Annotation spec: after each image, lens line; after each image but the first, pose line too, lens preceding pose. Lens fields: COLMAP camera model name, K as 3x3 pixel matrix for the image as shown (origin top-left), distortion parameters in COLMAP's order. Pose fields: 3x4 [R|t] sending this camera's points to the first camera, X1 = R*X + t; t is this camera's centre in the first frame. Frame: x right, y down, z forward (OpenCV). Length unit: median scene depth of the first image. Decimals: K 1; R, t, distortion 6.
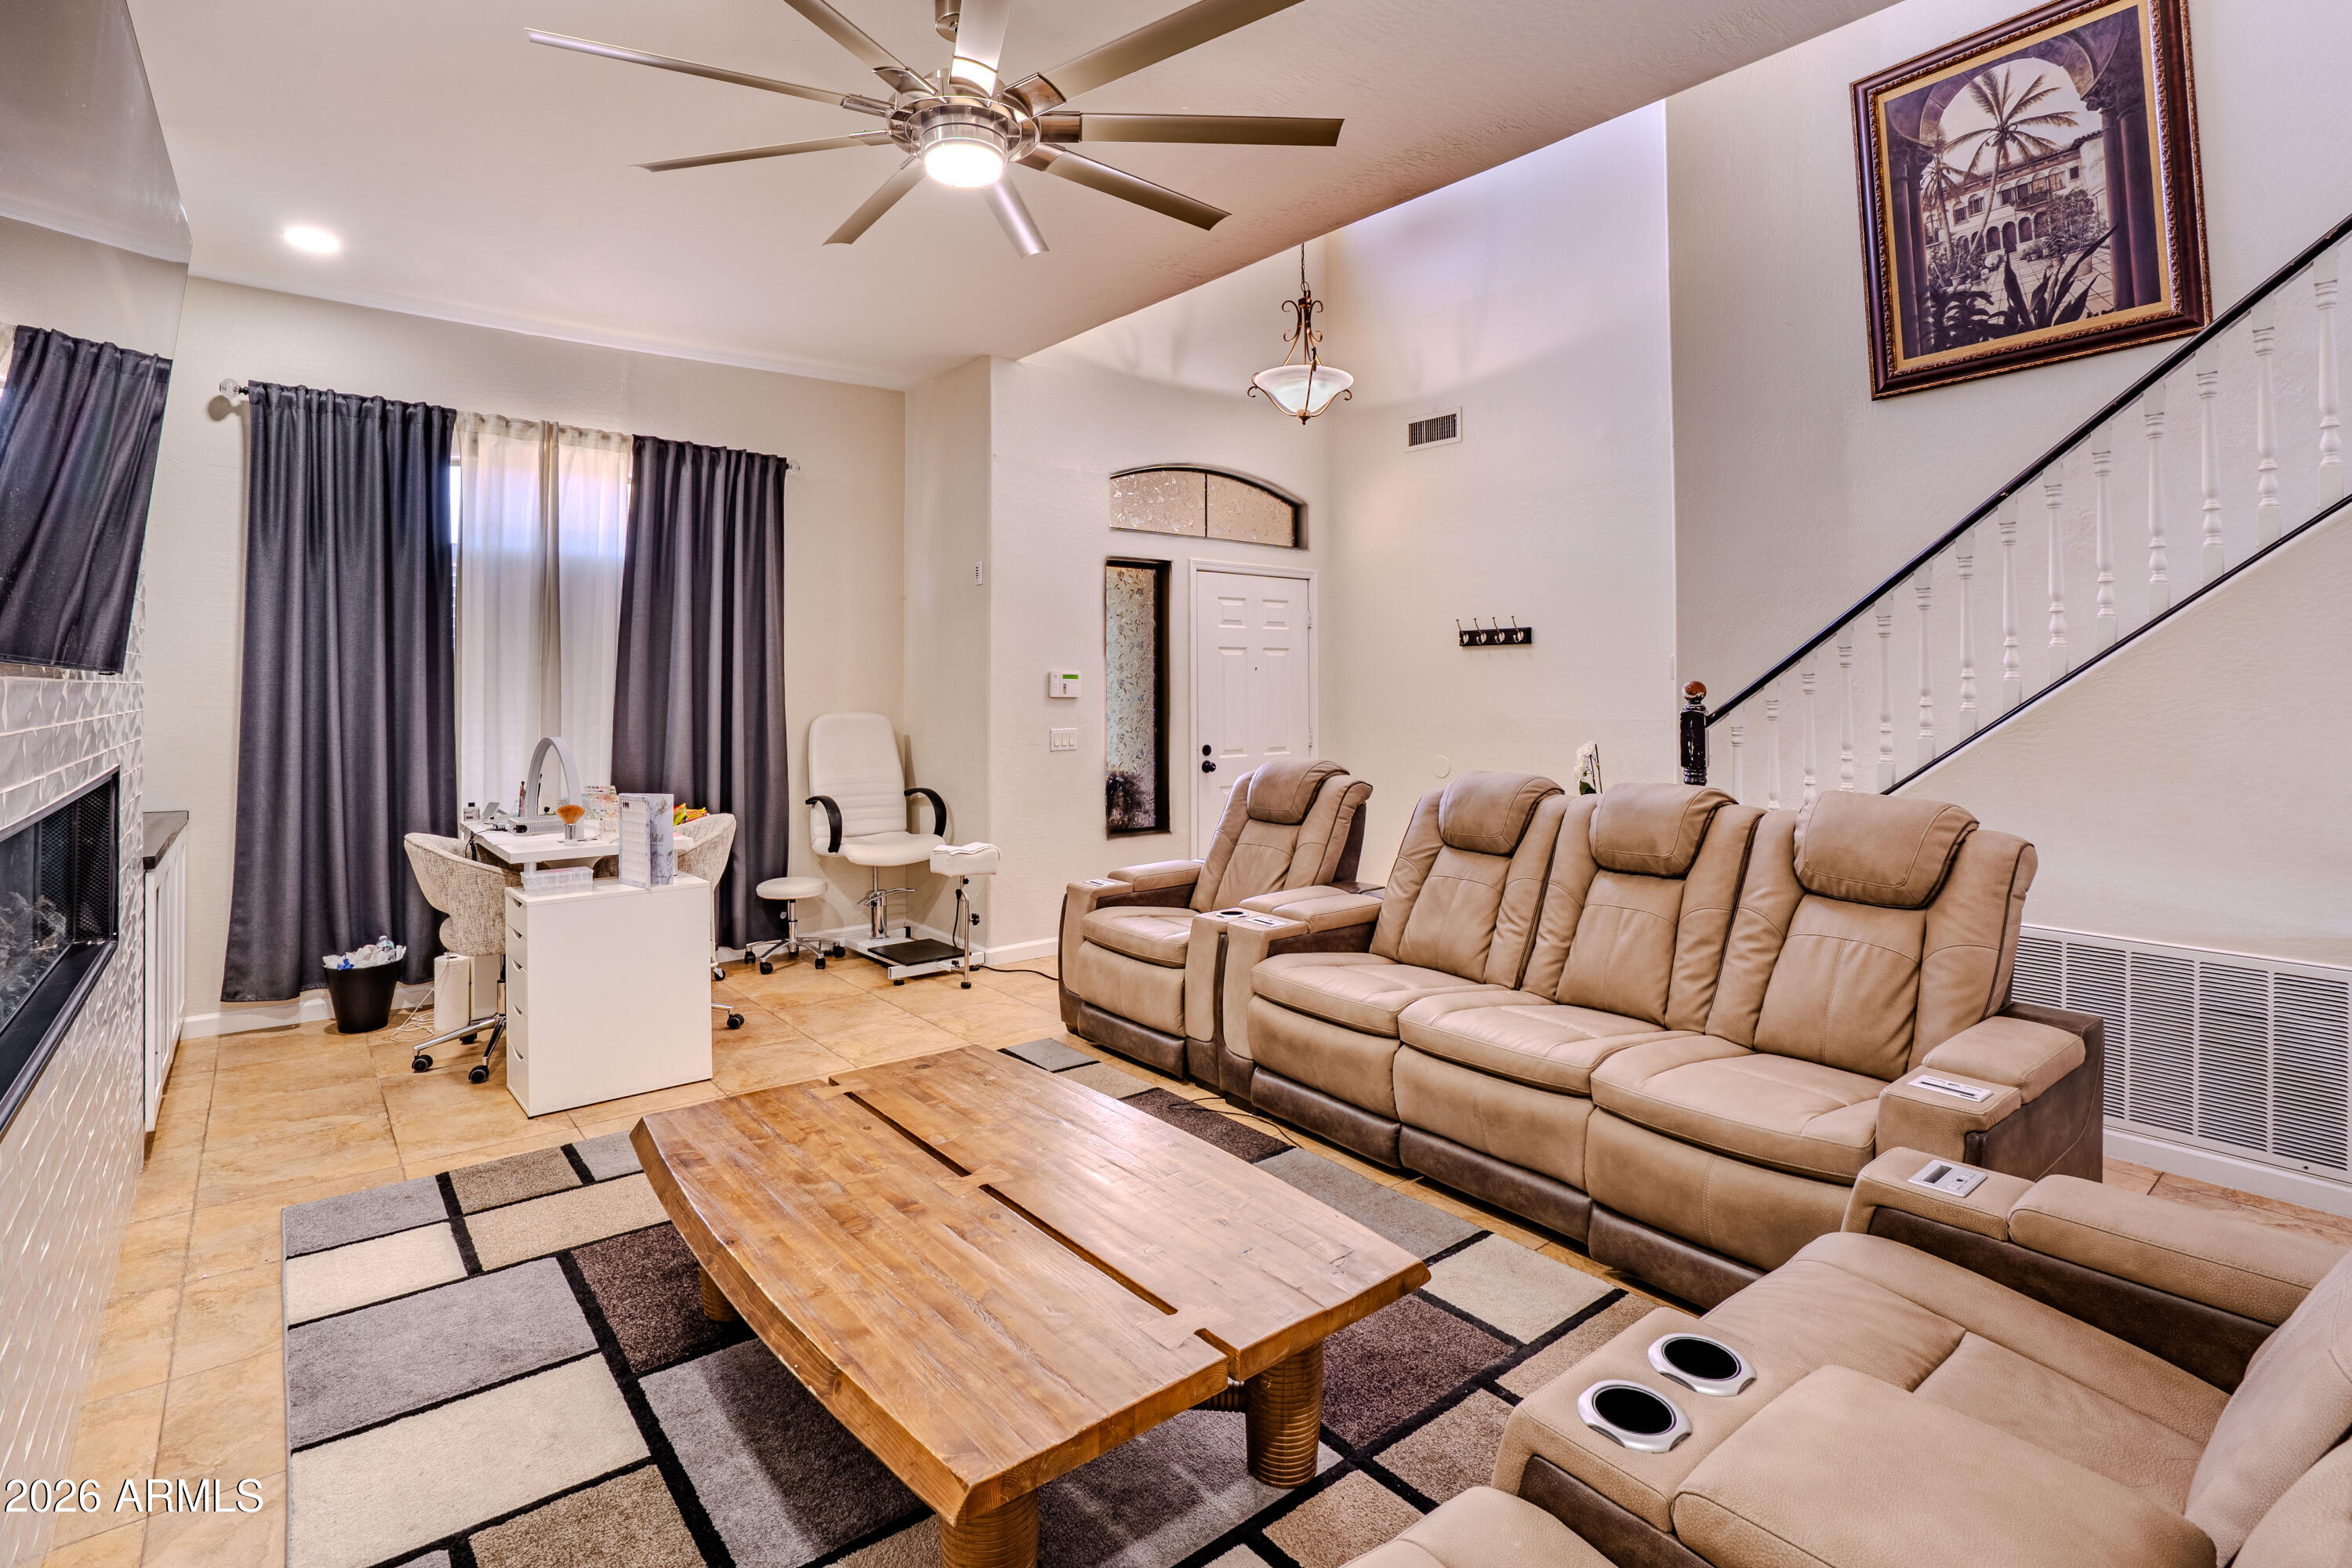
lens RADIAL K [[1133.6, 0, 1172.6], [0, 1133.6, 706.9], [0, 0, 1]] dist [-0.070918, 0.021482]
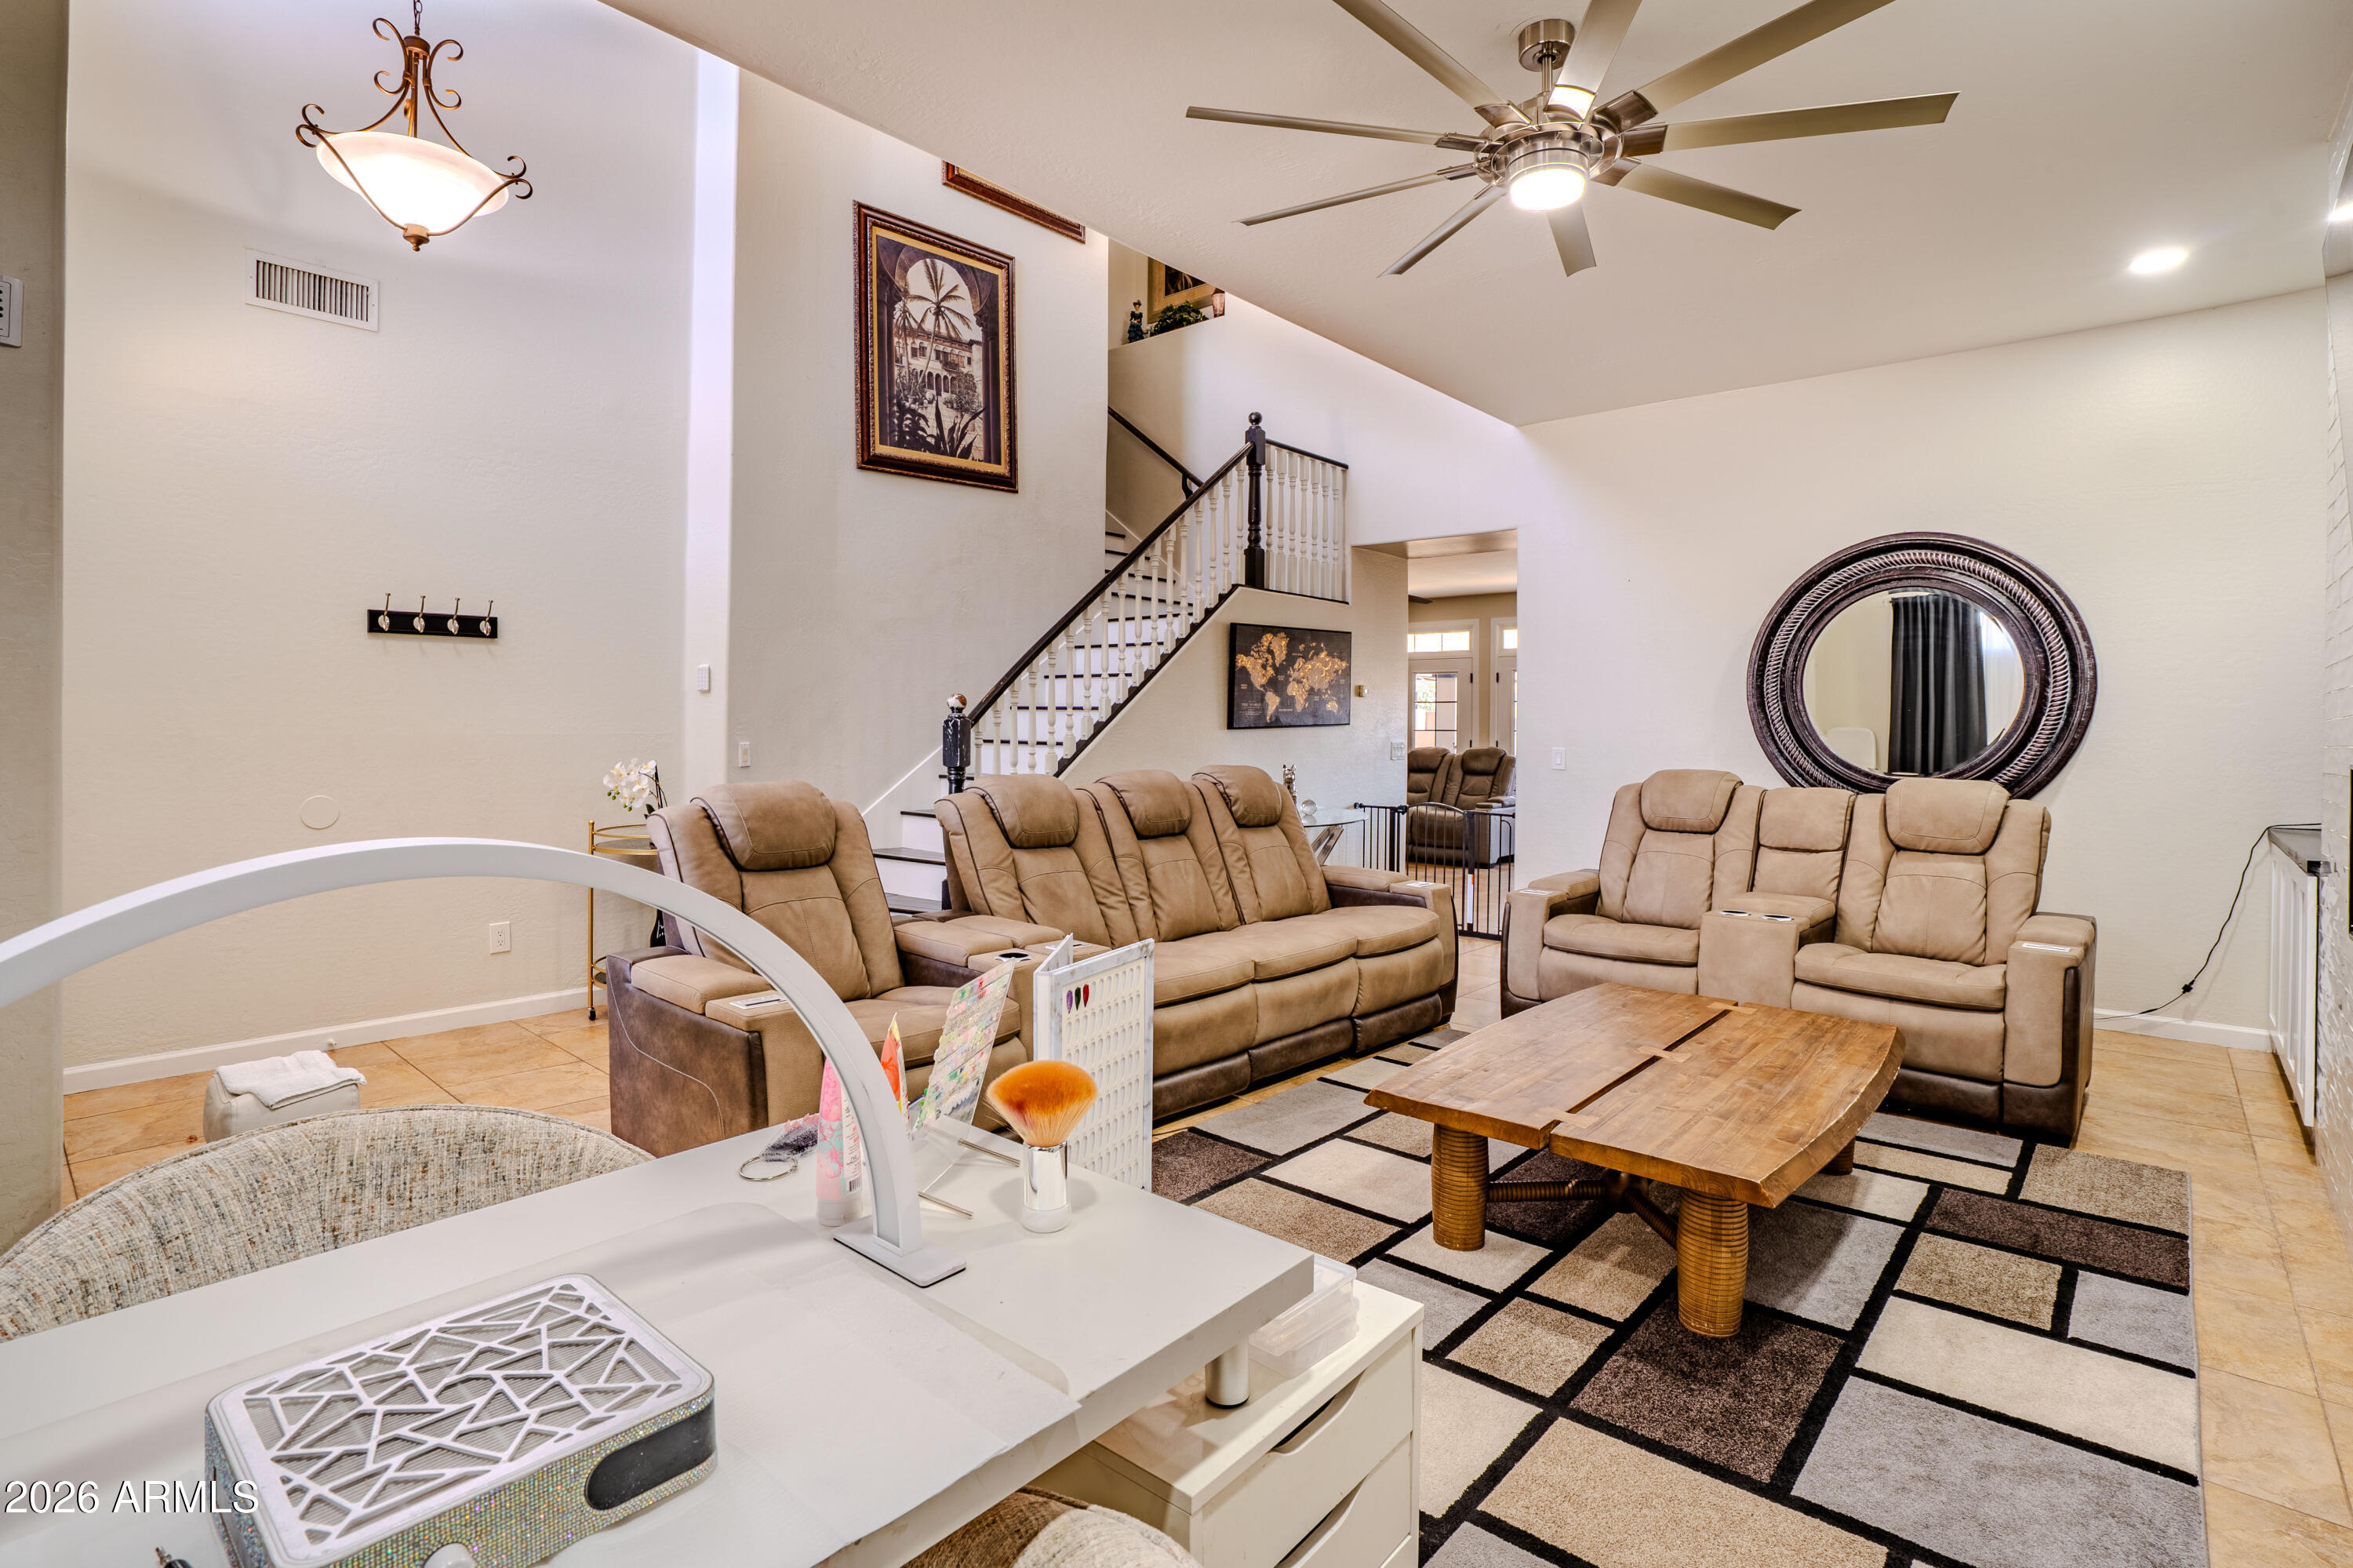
lens RADIAL K [[1122.9, 0, 1176.6], [0, 1122.9, 740.7], [0, 0, 1]] dist [-0.059749, 0.020877]
pose [[-0.164104, -0.007498, 0.986414, -0.700796], [0.014721, 0.999841, 0.010049, 0.018018], [-0.986333, 0.016170, -0.163968, 0.935338]]
